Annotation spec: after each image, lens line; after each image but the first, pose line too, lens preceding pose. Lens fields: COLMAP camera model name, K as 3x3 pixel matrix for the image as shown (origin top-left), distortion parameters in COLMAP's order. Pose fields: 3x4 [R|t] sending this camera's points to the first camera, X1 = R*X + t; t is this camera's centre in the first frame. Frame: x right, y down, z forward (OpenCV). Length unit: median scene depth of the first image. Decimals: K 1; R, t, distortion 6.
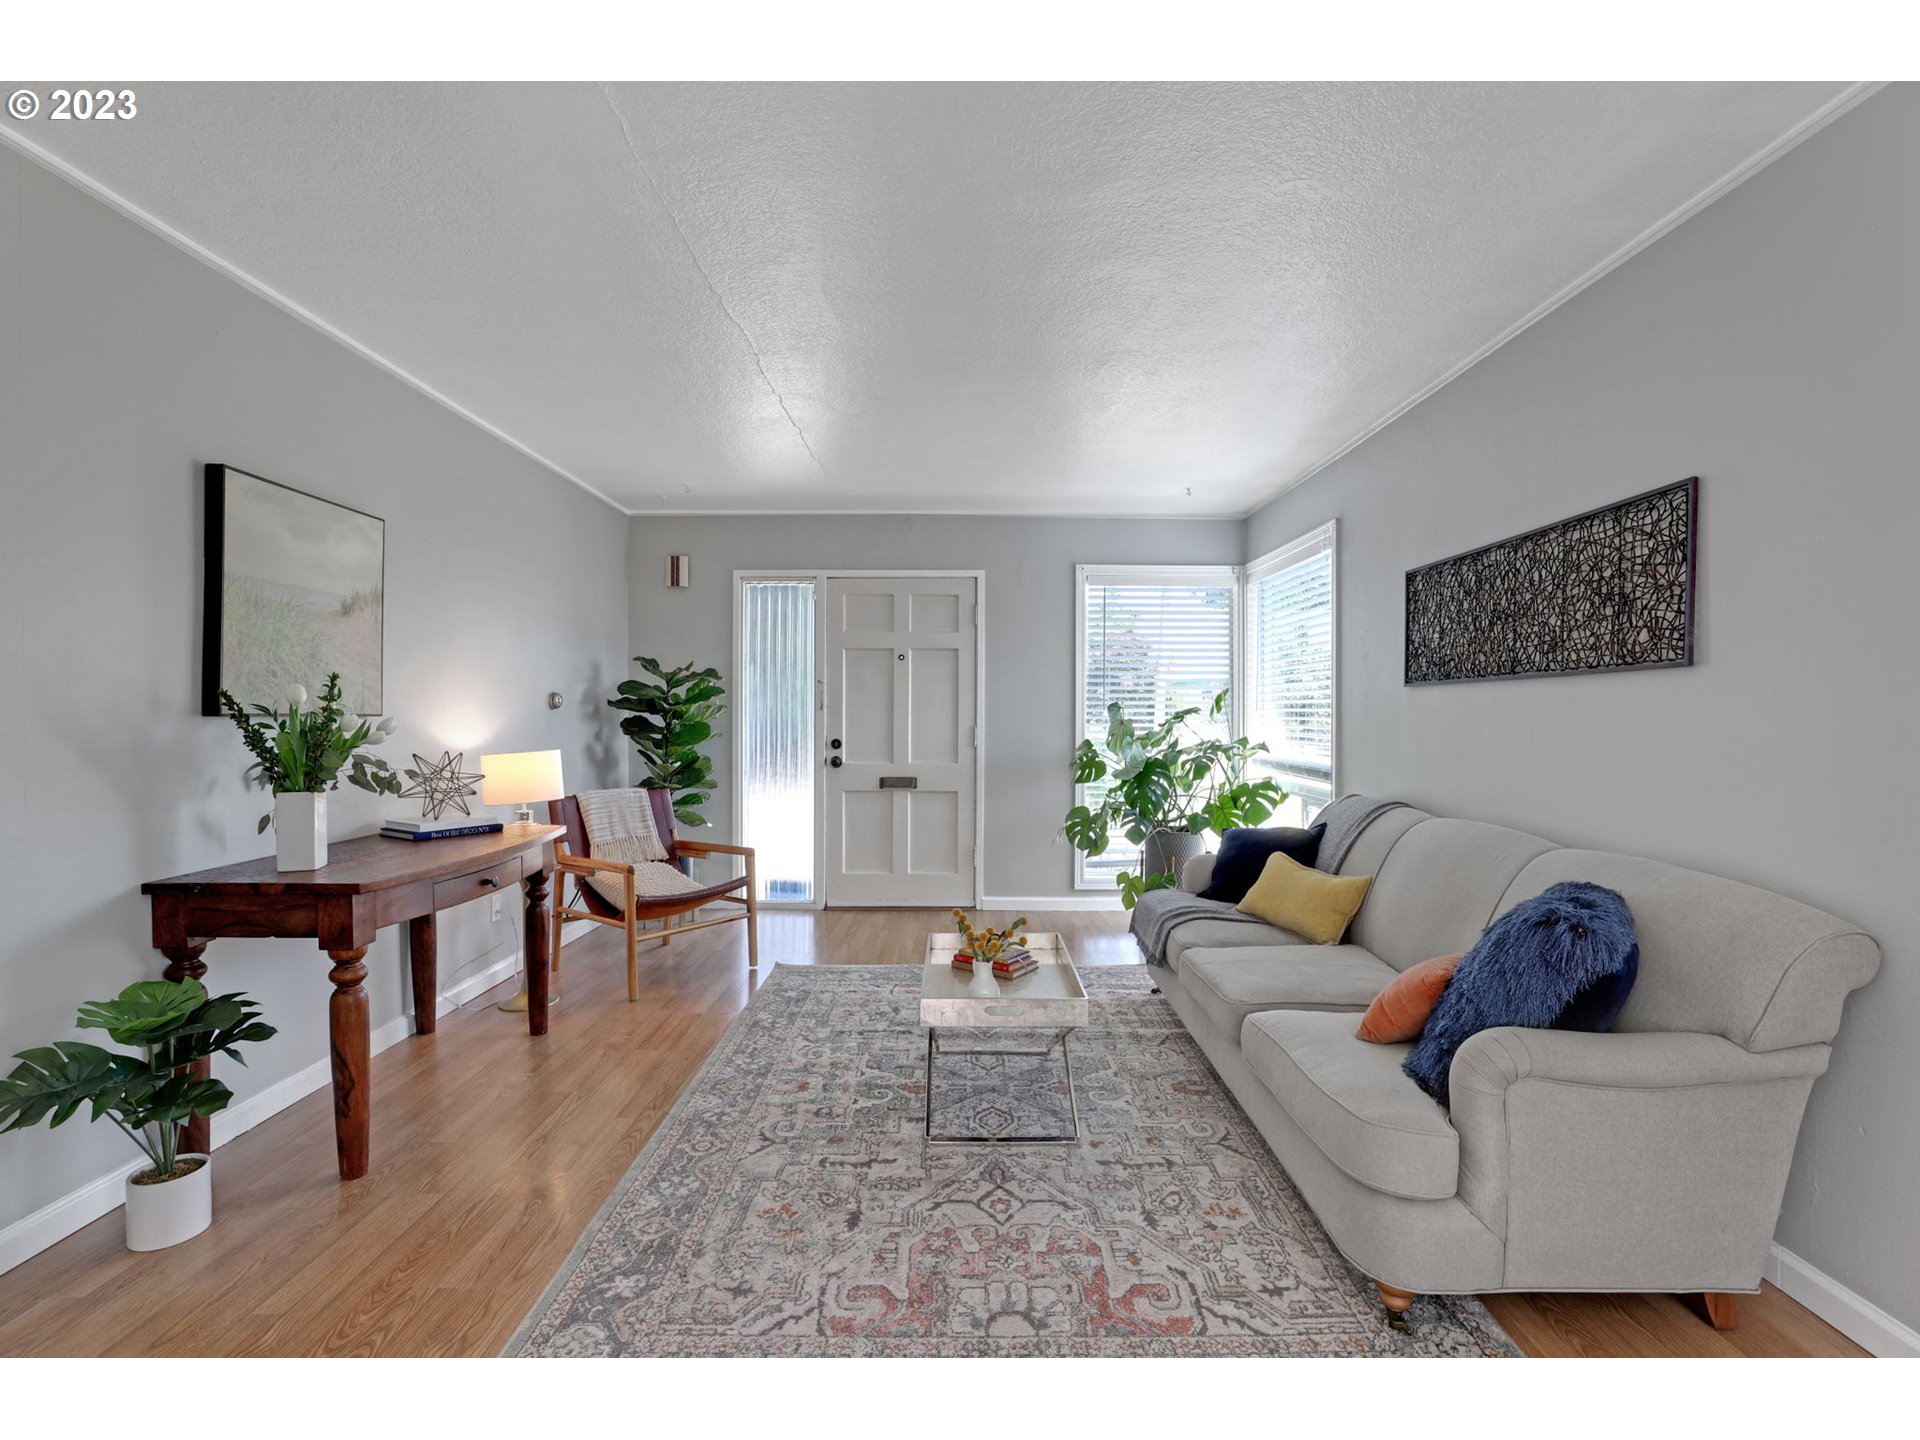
lens RADIAL K [[887.7, 0, 963.9], [0, 887.7, 726.6], [0, 0, 1]] dist [-0.035574, 0.009924]
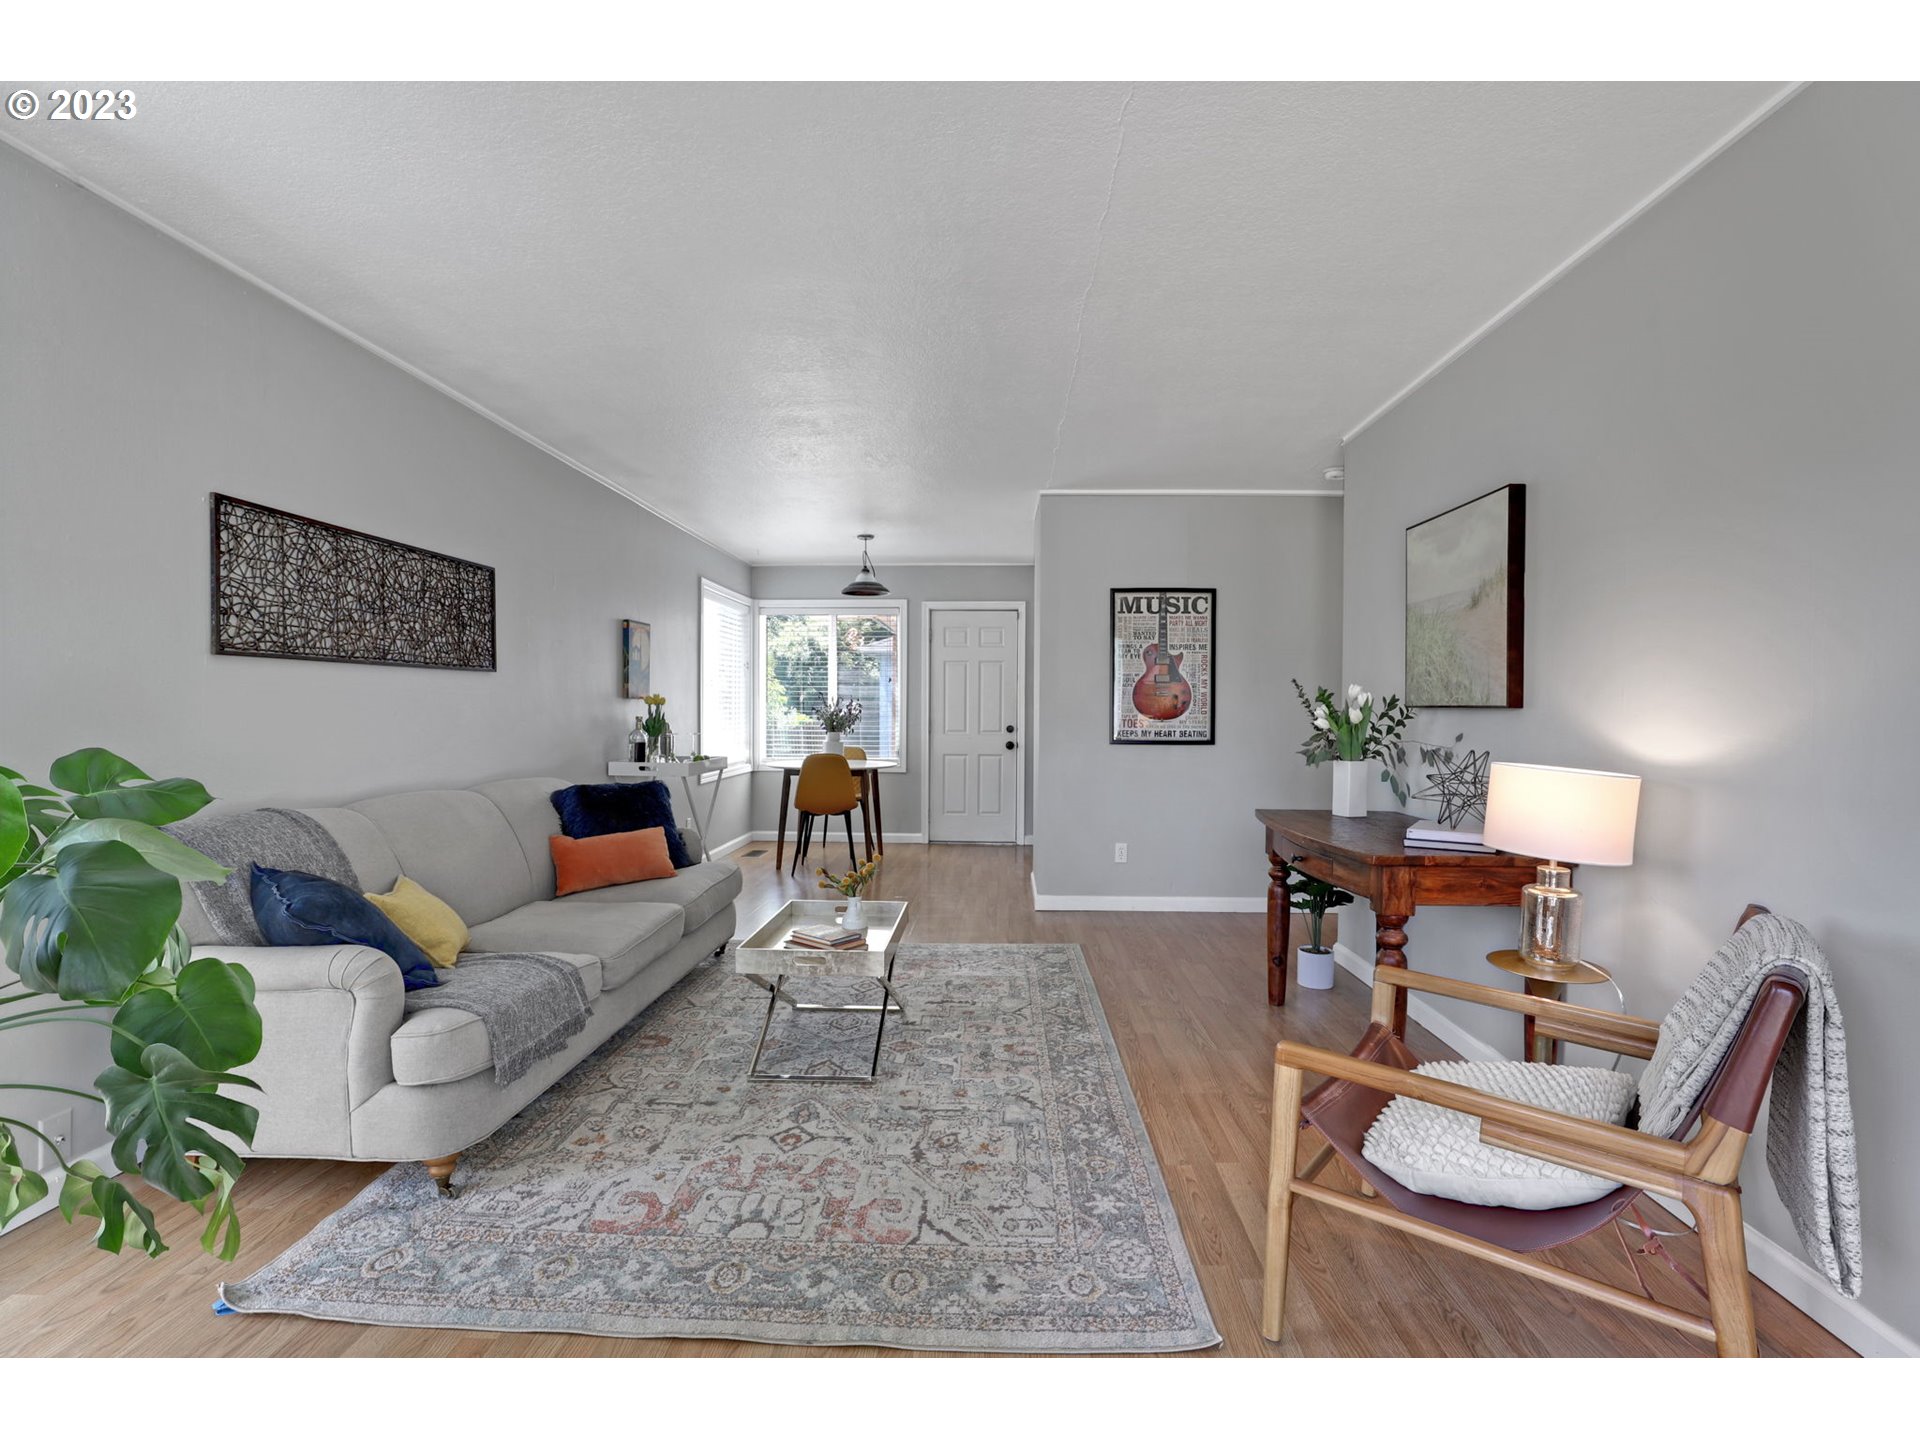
lens RADIAL K [[887.7, 0, 977.3], [0, 887.7, 721.0], [0, 0, 1]] dist [-0.035574, 0.009924]
pose [[-0.999447, -0.011227, 0.031286, -0.161407], [-0.010459, 0.999643, 0.024589, -0.015658], [-0.031551, 0.024248, -0.999208, 1.932899]]
